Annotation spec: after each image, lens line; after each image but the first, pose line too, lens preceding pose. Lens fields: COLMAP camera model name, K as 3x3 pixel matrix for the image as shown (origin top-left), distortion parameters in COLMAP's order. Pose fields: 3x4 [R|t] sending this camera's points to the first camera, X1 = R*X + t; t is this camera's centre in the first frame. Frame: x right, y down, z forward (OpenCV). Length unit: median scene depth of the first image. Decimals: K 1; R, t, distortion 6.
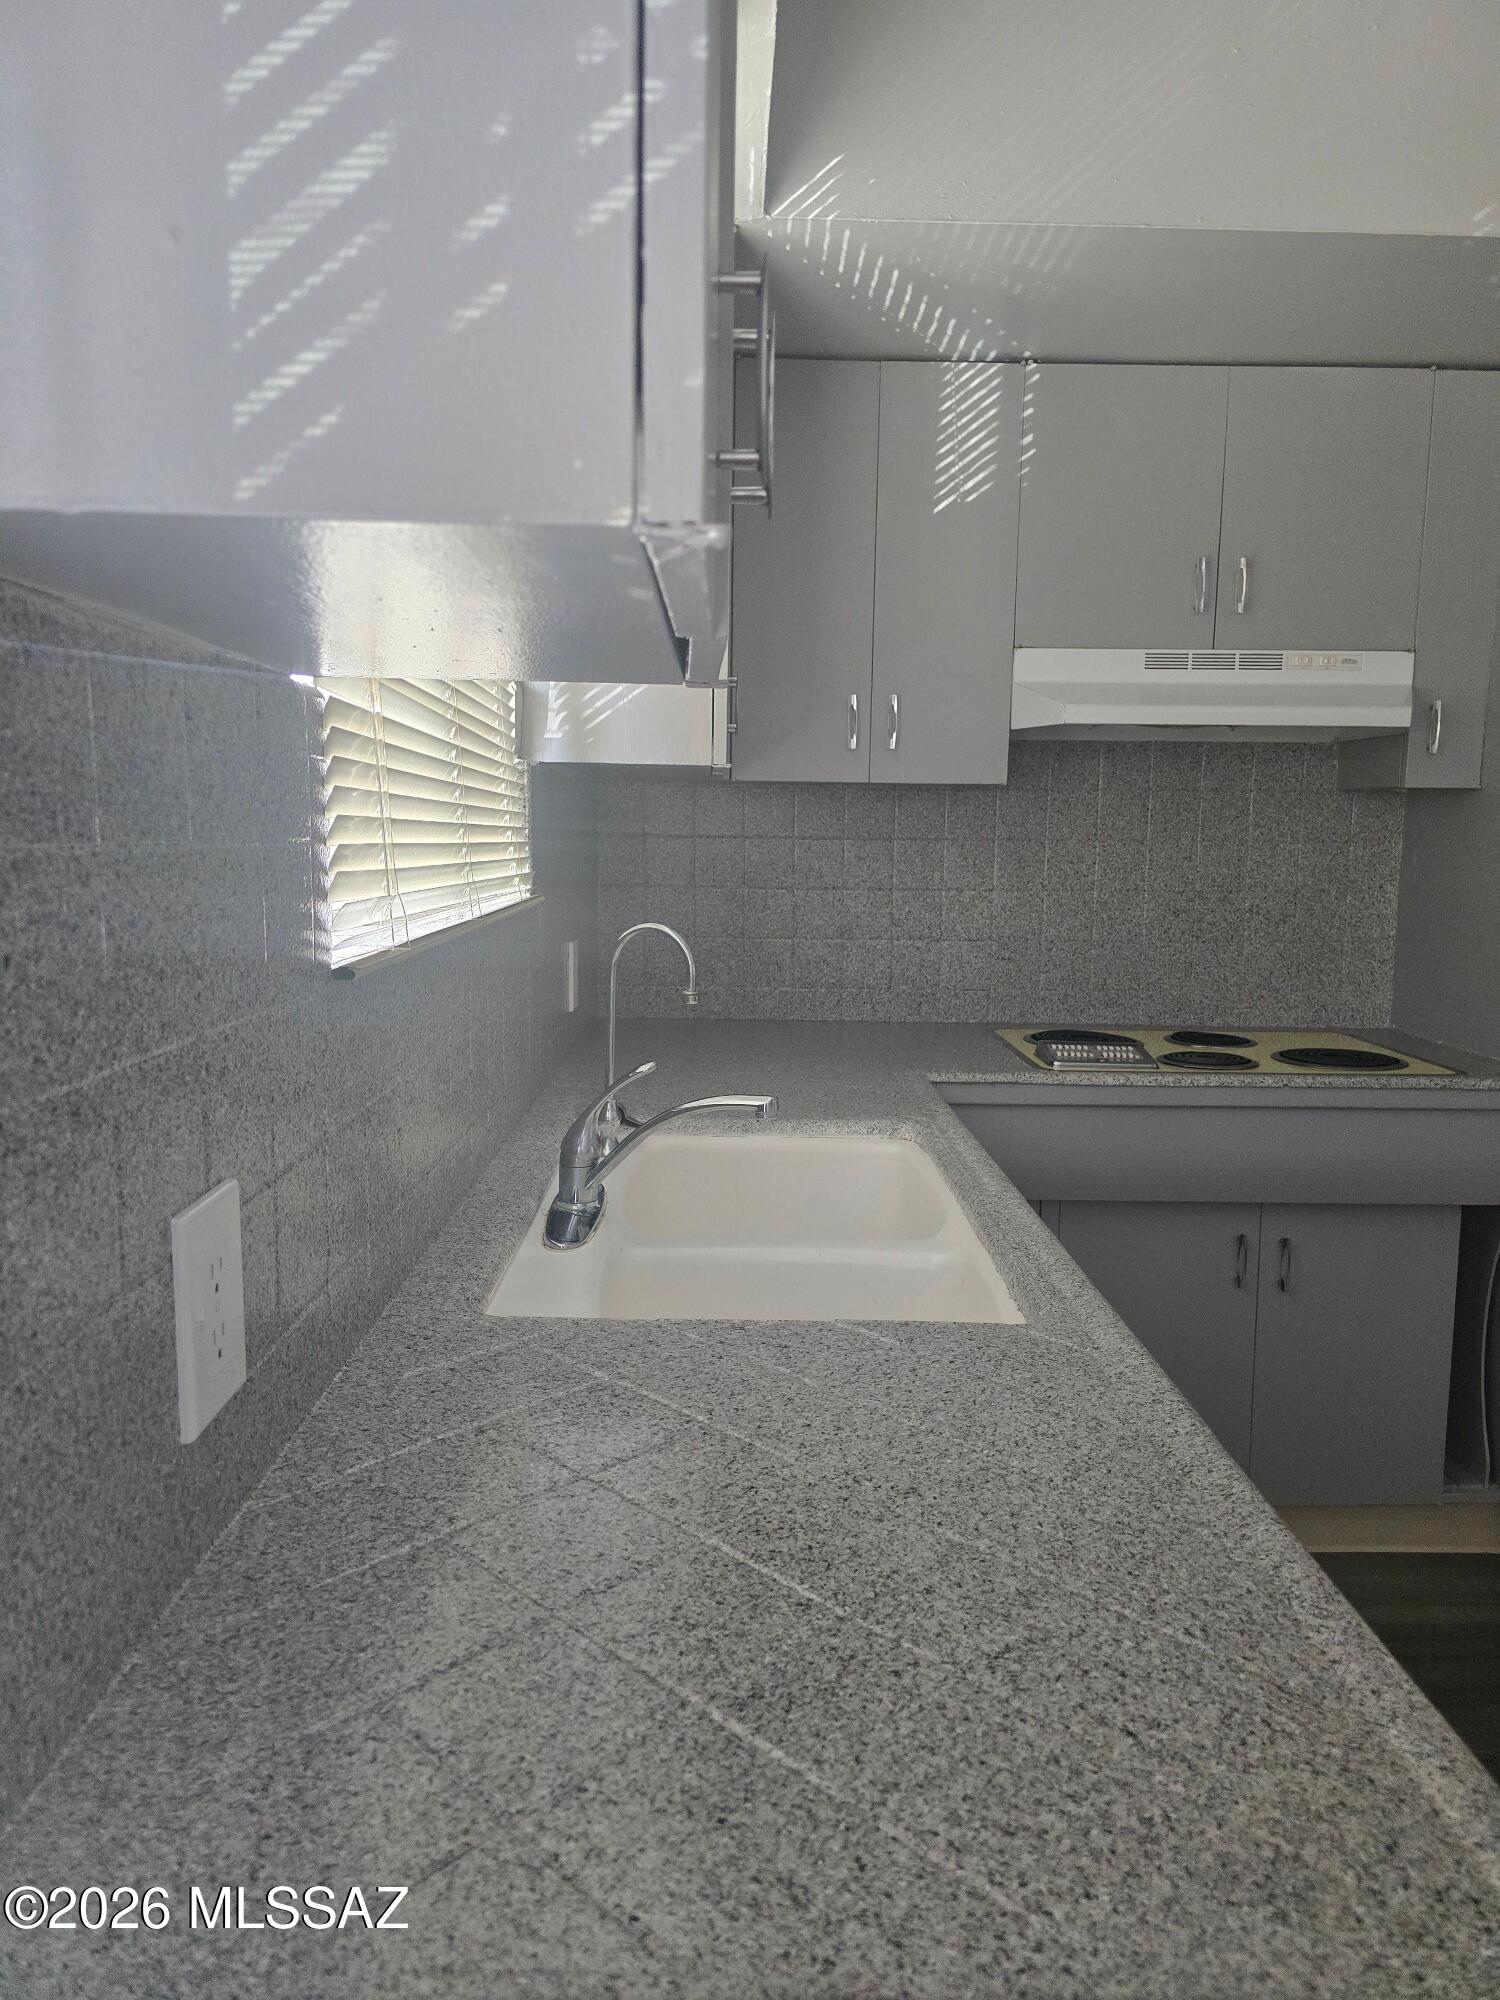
lens RADIAL K [[1341.3, 0, 746.7], [0, 1341.3, 998.7], [0, 0, 1]] dist [0.075466, -0.065535]
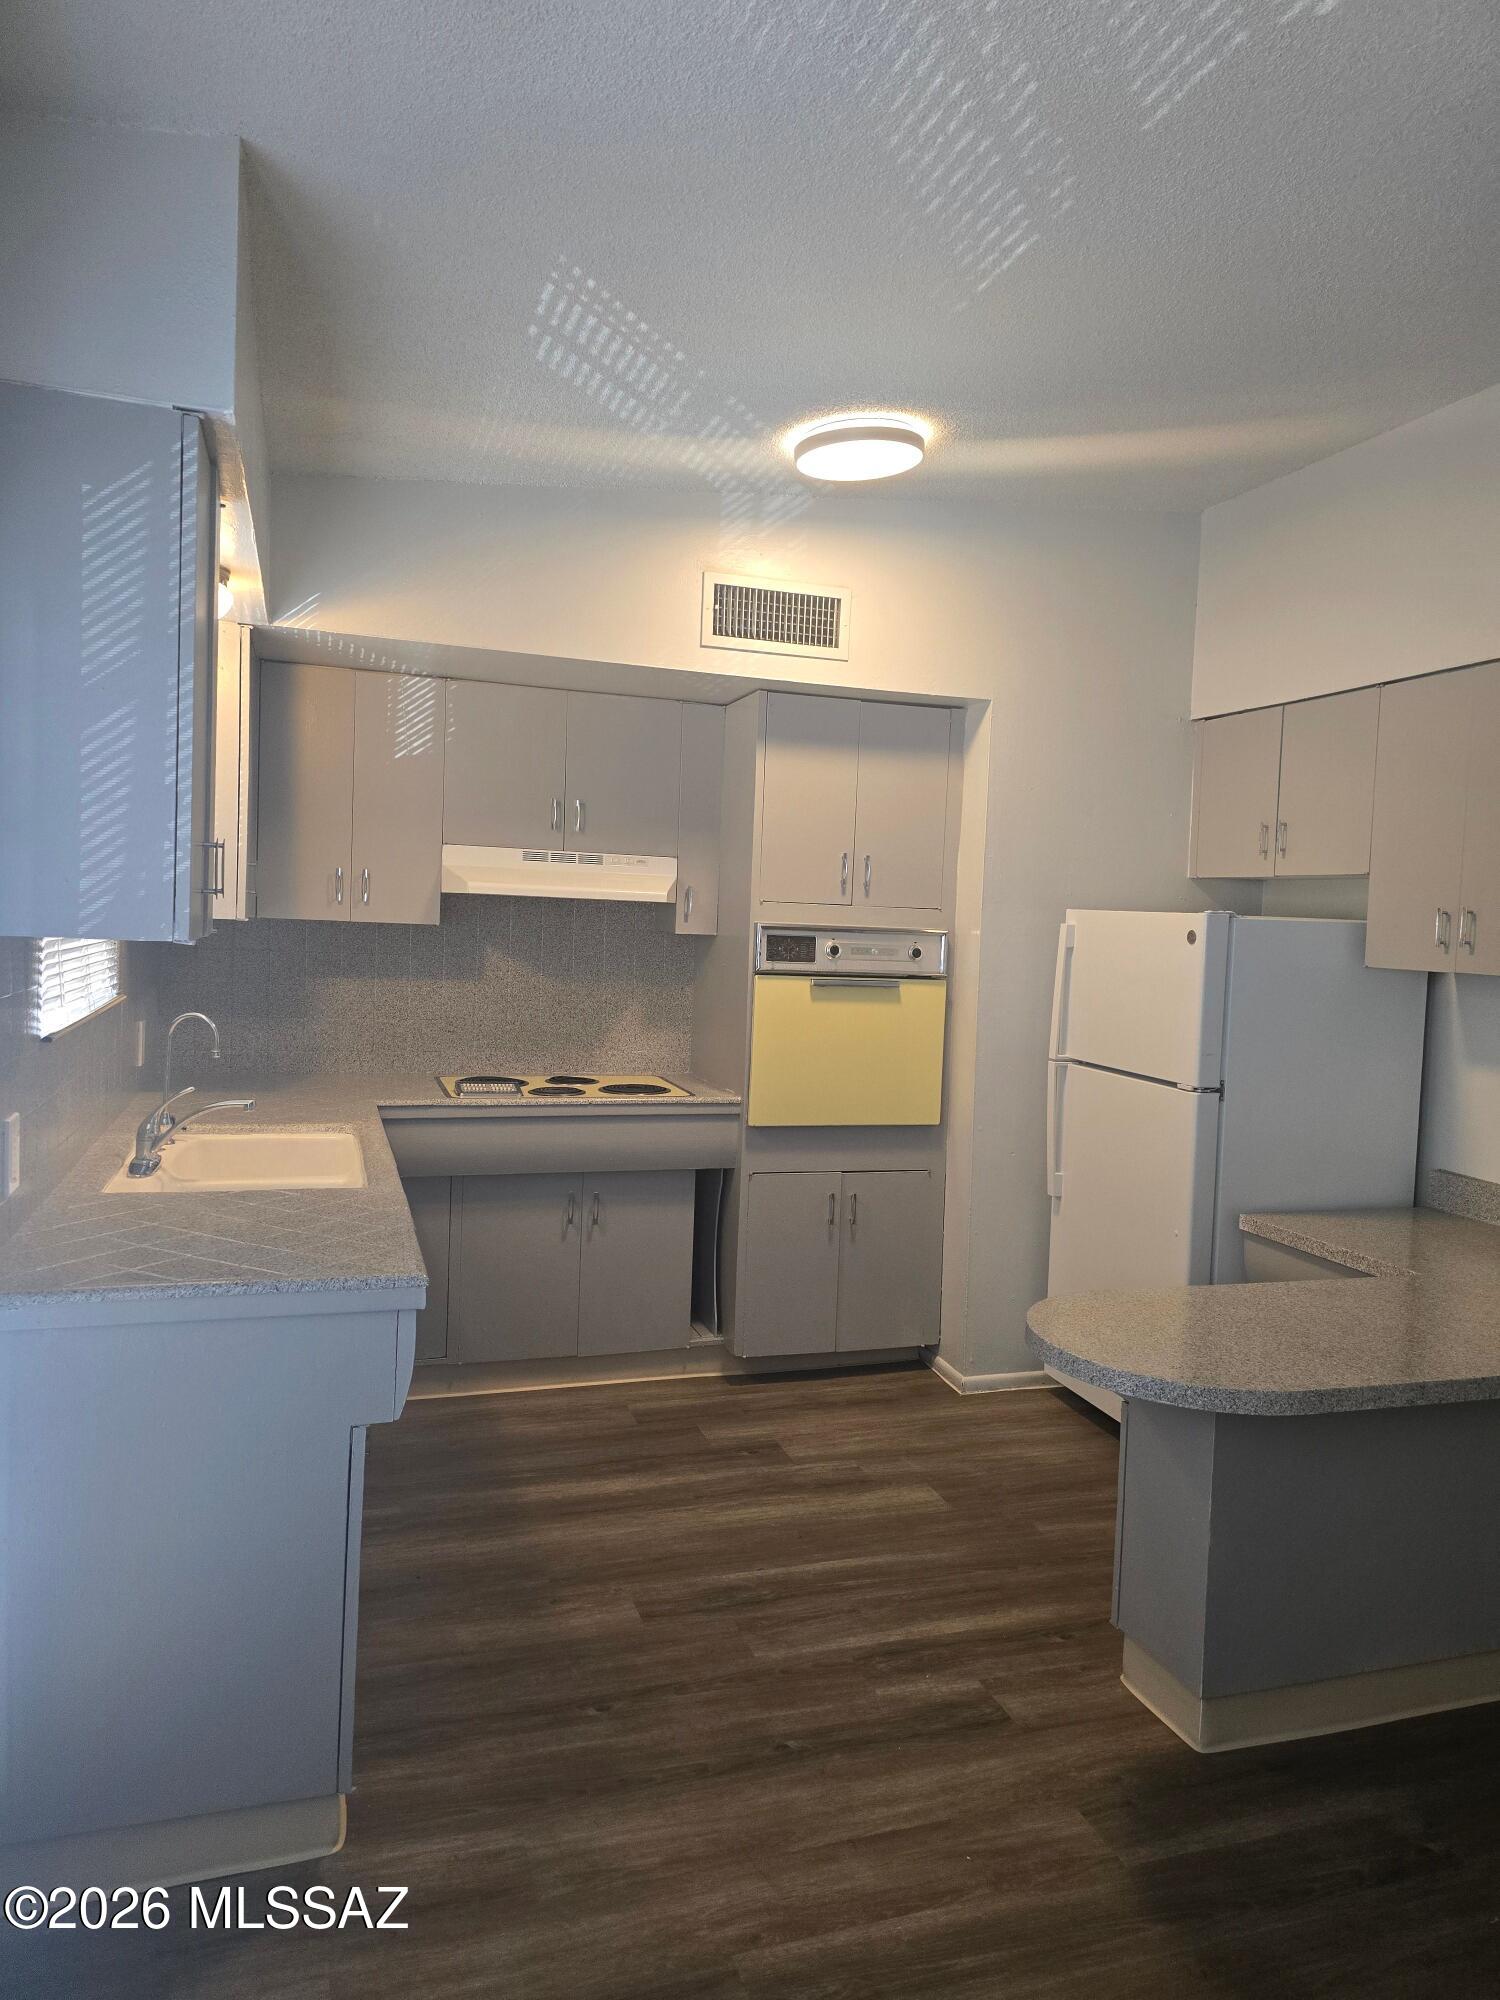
lens RADIAL K [[1341.3, 0, 772.2], [0, 1341.3, 972.9], [0, 0, 1]] dist [0.075466, -0.065535]
pose [[0.950733, 0.009700, 0.309861, 0.074366], [0.013297, 0.997315, -0.072018, 0.022912], [-0.309727, 0.072590, 0.948051, -0.707000]]
